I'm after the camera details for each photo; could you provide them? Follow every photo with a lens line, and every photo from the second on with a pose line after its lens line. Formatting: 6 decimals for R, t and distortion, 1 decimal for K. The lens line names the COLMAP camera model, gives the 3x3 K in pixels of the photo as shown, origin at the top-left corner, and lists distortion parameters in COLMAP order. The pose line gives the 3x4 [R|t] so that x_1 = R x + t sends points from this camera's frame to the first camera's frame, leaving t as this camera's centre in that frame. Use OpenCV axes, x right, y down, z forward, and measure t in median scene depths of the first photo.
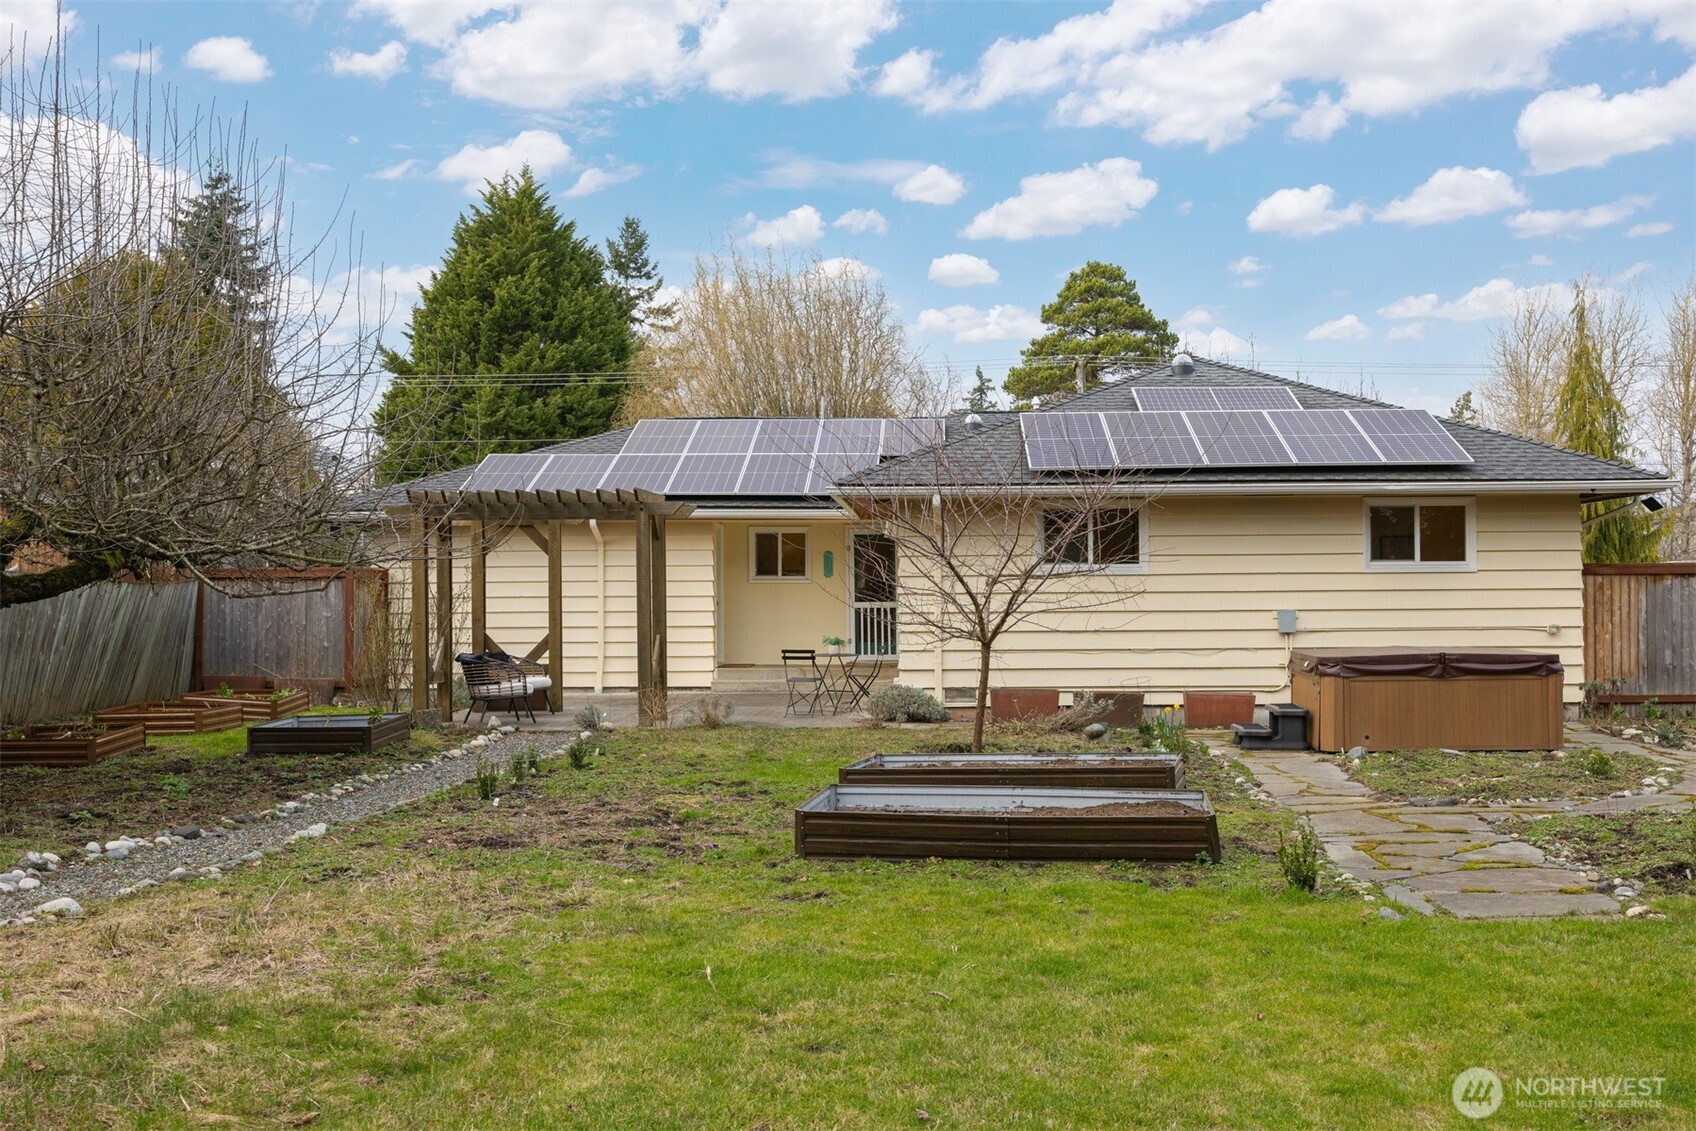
lens RADIAL K [[1751.9, 0, 924.5], [0, 1751.9, 563.8], [0, 0, 1]] dist [0.012195, -0.010114]
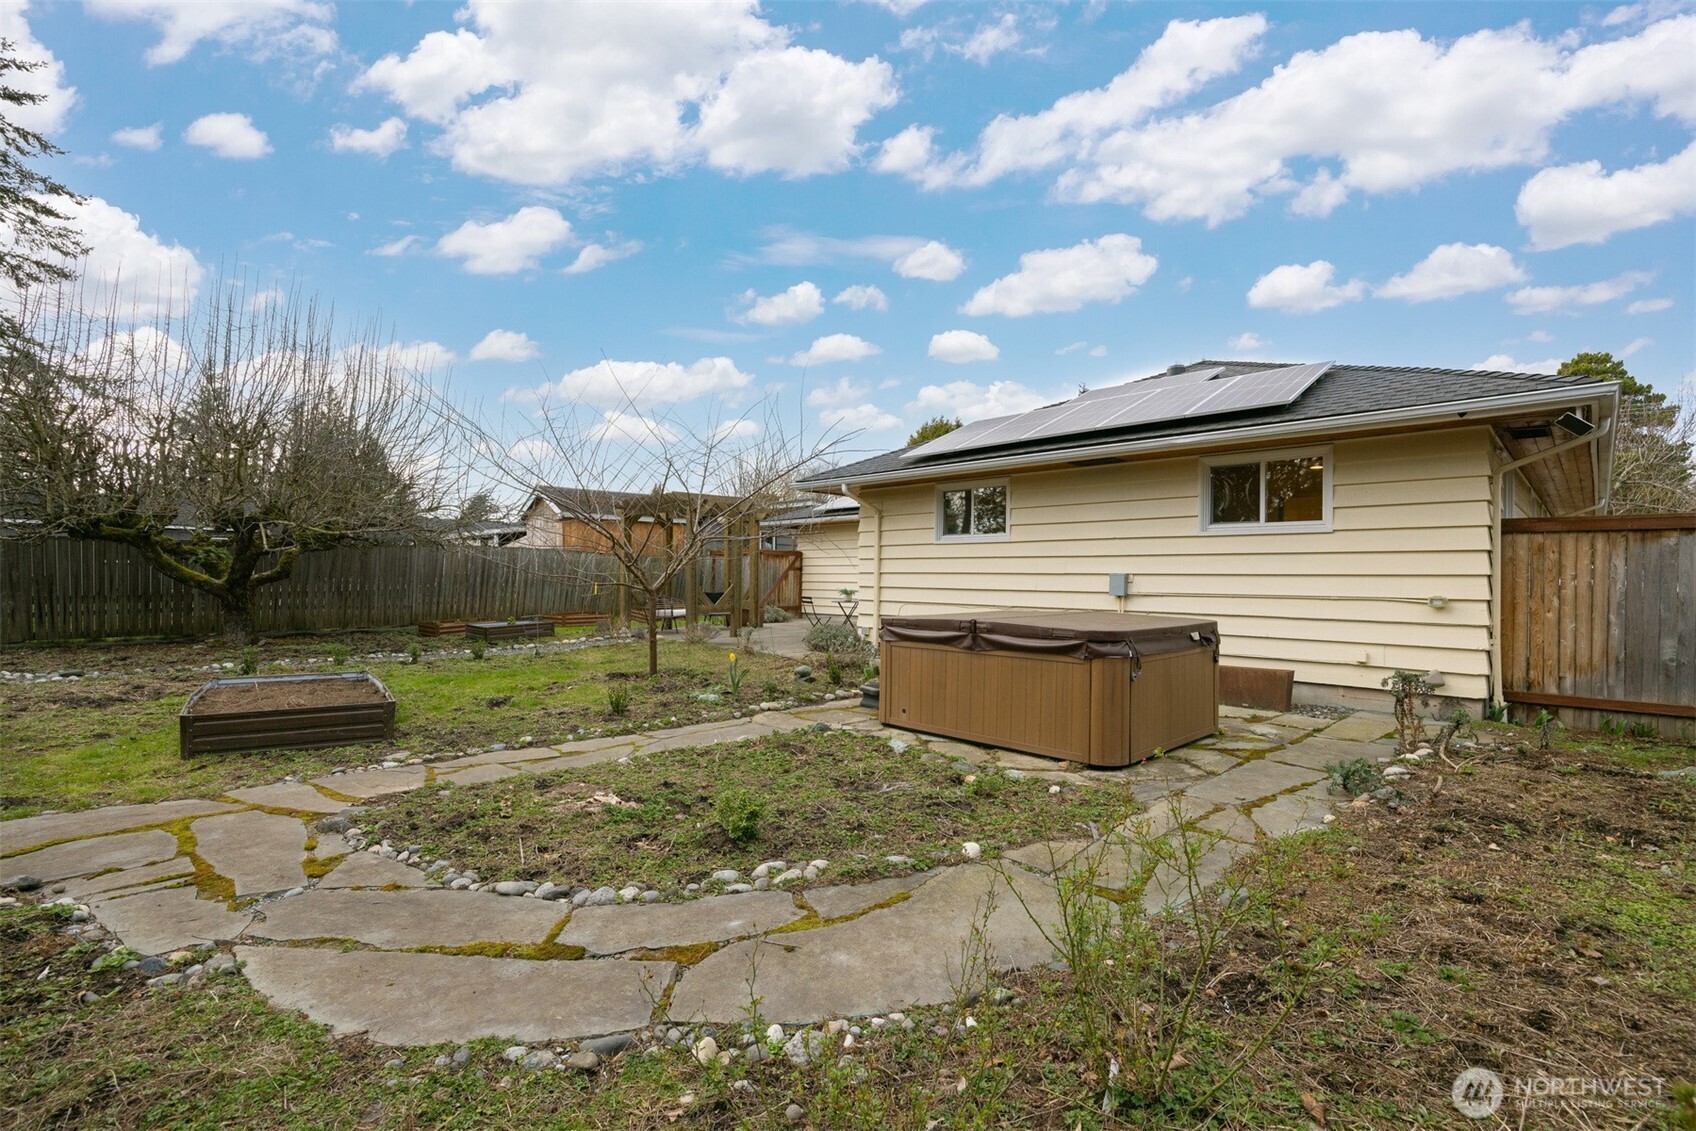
lens RADIAL K [[743.9, 0, 842.8], [0, 743.9, 561.8], [0, 0, 1]] dist [-0.006060, -0.000227]
pose [[0.720152, 0.002359, -0.693812, 0.365161], [-0.001293, 0.999997, 0.002059, 0.017199], [0.693815, -0.000586, 0.720153, 0.528047]]
